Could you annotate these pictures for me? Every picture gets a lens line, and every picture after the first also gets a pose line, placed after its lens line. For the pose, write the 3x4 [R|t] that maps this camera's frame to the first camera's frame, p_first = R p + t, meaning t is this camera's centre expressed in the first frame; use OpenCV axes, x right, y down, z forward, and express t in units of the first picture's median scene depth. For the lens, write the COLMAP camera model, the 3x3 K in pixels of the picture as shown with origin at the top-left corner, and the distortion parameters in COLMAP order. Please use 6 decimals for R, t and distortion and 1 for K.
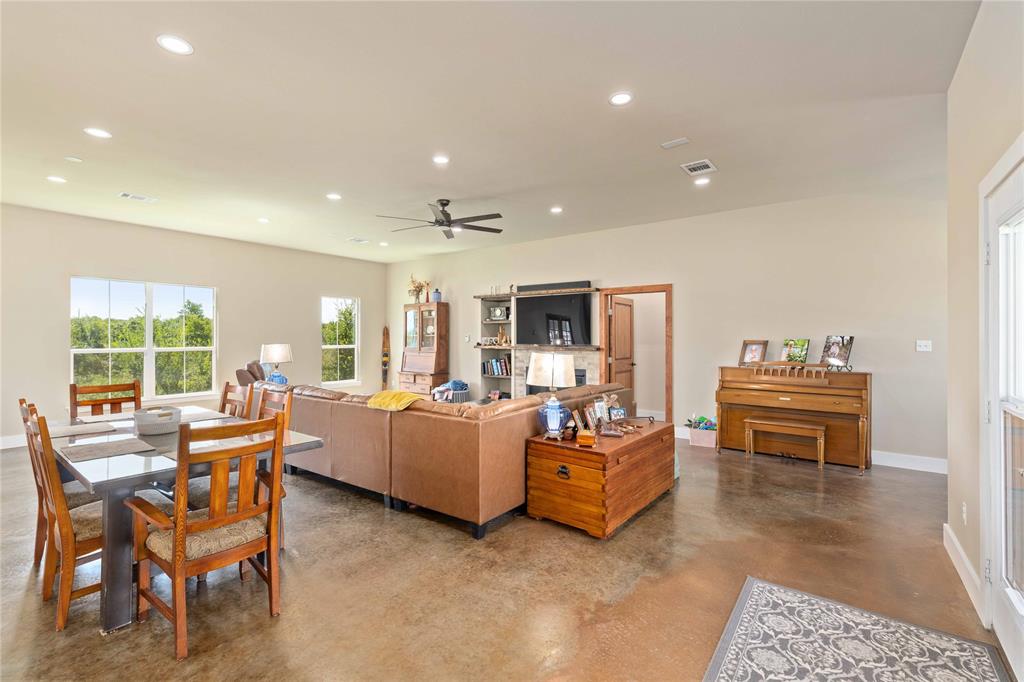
lens RADIAL K [[447.2, 0, 508.0], [0, 447.2, 335.3], [0, 0, 1]] dist [-0.001873, 0.002518]
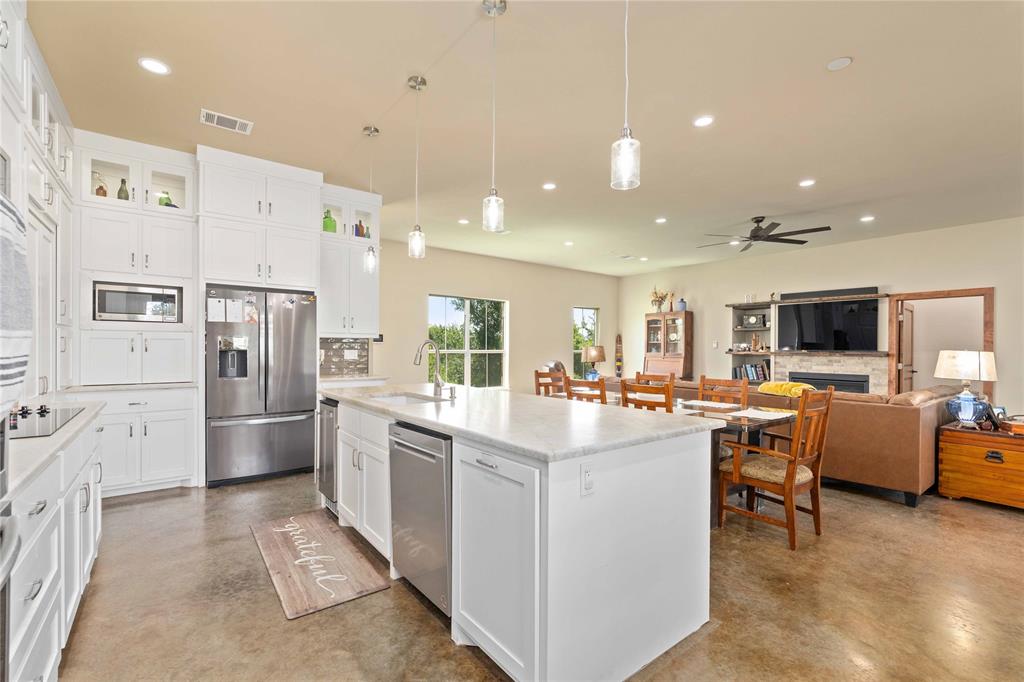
lens RADIAL K [[447.2, 0, 511.8], [0, 447.2, 348.2], [0, 0, 1]] dist [-0.001873, 0.002518]
pose [[0.966502, 0.007624, -0.256545, -0.333067], [-0.007006, 0.999970, 0.003325, 0.017470], [0.256563, -0.001416, 0.966526, -0.171423]]
